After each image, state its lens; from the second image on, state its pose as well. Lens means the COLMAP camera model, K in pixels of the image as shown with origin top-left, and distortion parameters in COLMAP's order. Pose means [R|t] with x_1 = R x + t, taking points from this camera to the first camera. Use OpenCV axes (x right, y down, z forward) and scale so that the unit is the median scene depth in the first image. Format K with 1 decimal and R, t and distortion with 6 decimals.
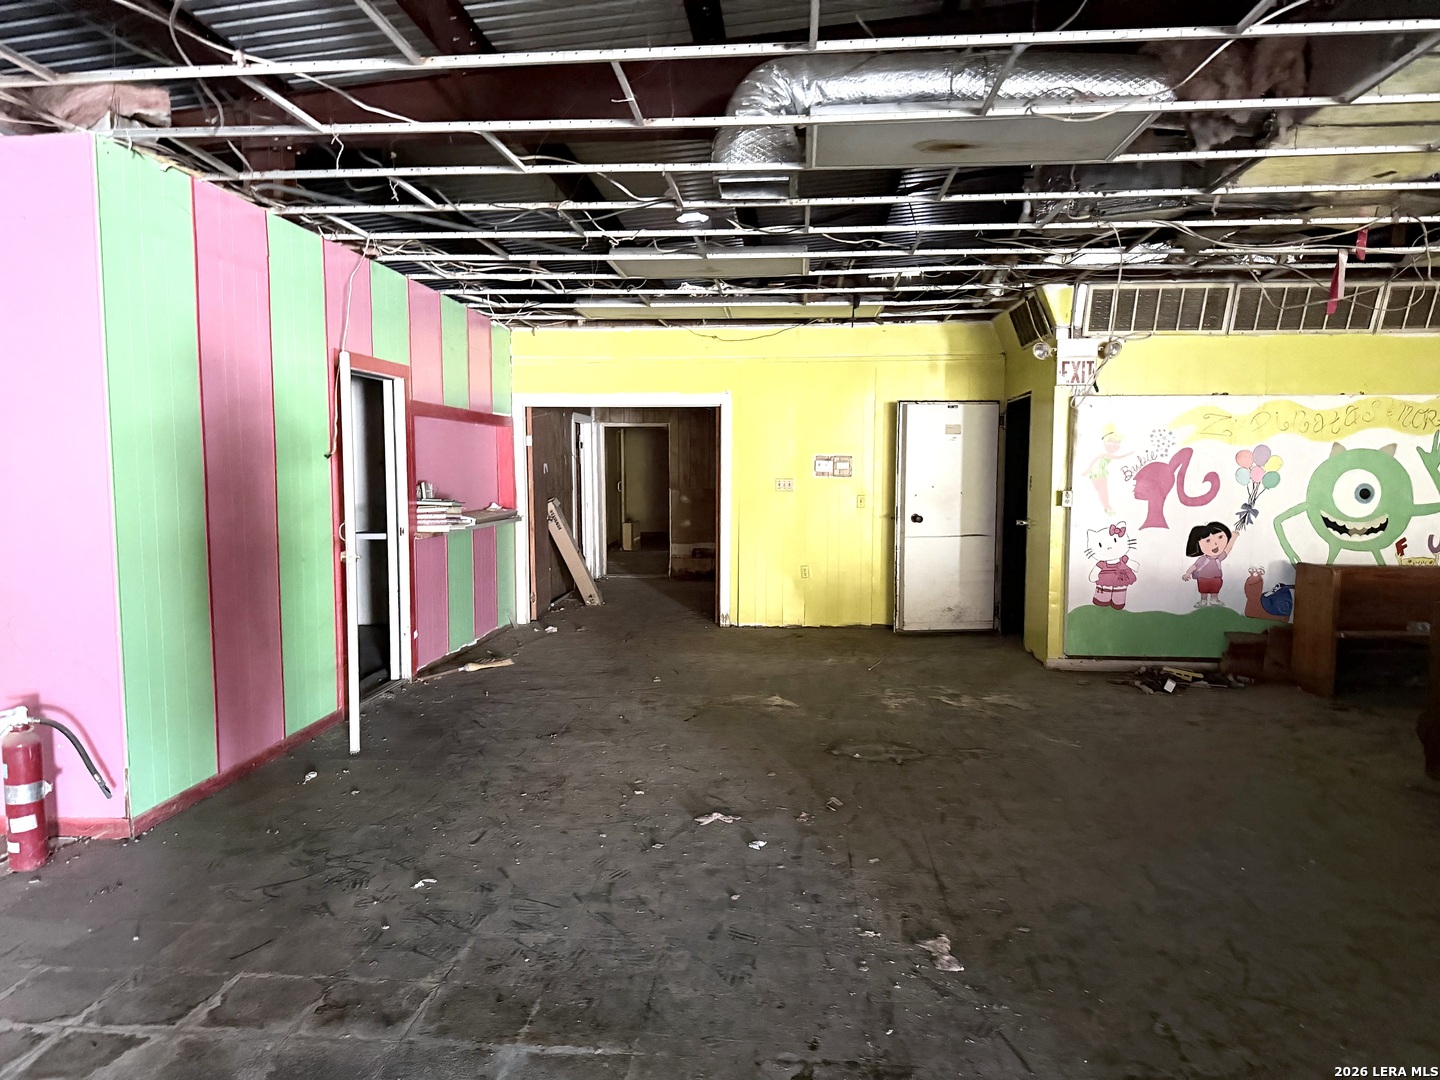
lens RADIAL K [[1019.7, 0, 717.2], [0, 1019.7, 545.0], [0, 0, 1]] dist [0.126115, -0.189107]
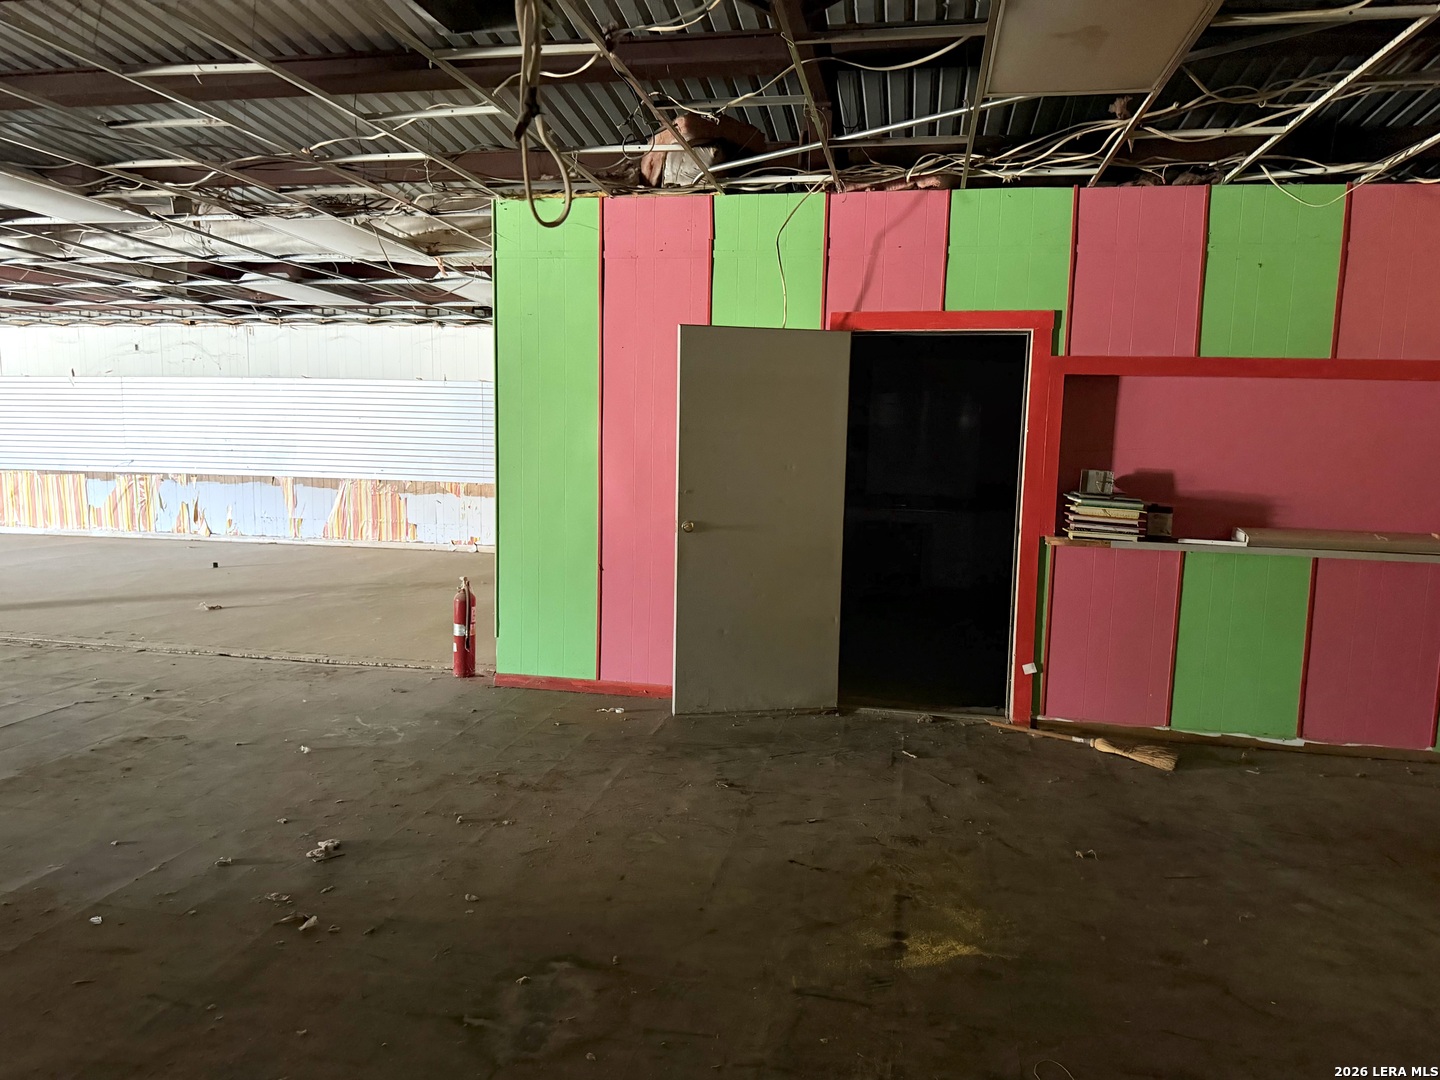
lens RADIAL K [[1004.0, 0, 723.4], [0, 1004.0, 548.2], [0, 0, 1]] dist [0.136918, -0.226064]
pose [[-0.107666, 0.116623, -0.987323, 0.547500], [-0.104875, 0.986223, 0.127929, -0.088500], [0.988640, 0.117319, -0.093952, 0.970003]]
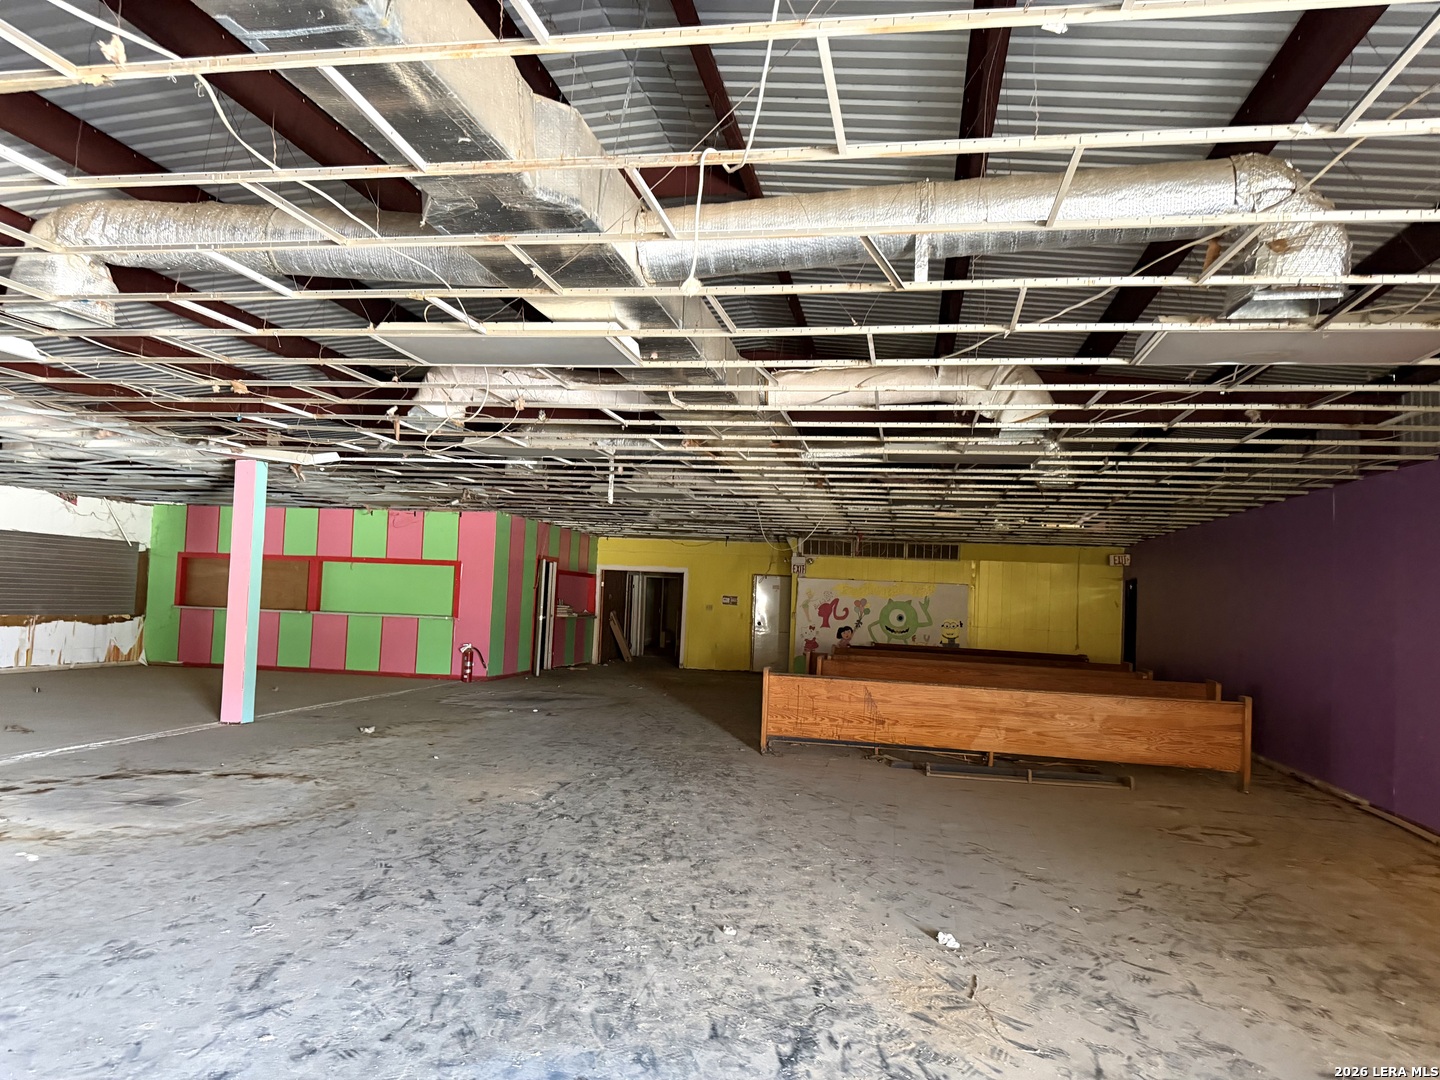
lens RADIAL K [[1012.2, 0, 720.0], [0, 1012.2, 540.0], [0, 0, 1]] dist [0.028284, -0.045458]
pose [[0.994779, 0.037683, -0.094841, 0.488214], [-0.050896, 0.988700, -0.141005, 0.180202], [0.088456, 0.145095, 0.985456, -2.068068]]
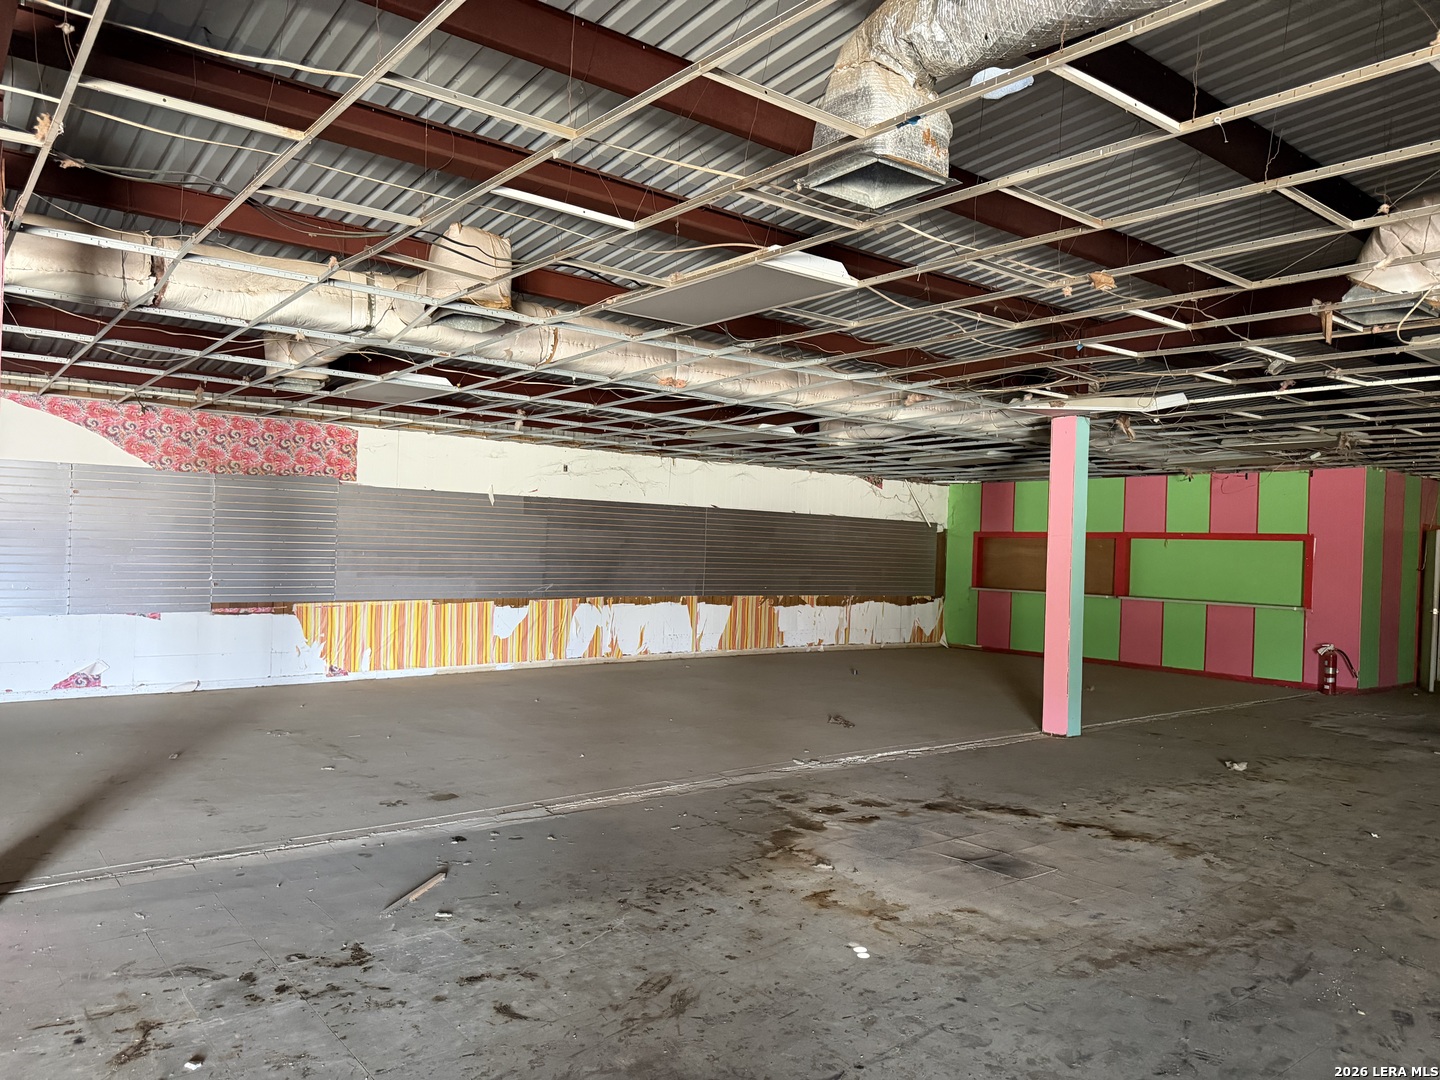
lens RADIAL K [[1004.0, 0, 723.4], [0, 1004.0, 548.2], [0, 0, 1]] dist [0.136918, -0.226064]
pose [[0.689119, 0.029007, -0.724067, 0.215061], [-0.099254, 0.993560, -0.054660, 0.148544], [0.717818, 0.109534, 0.687560, -1.741256]]
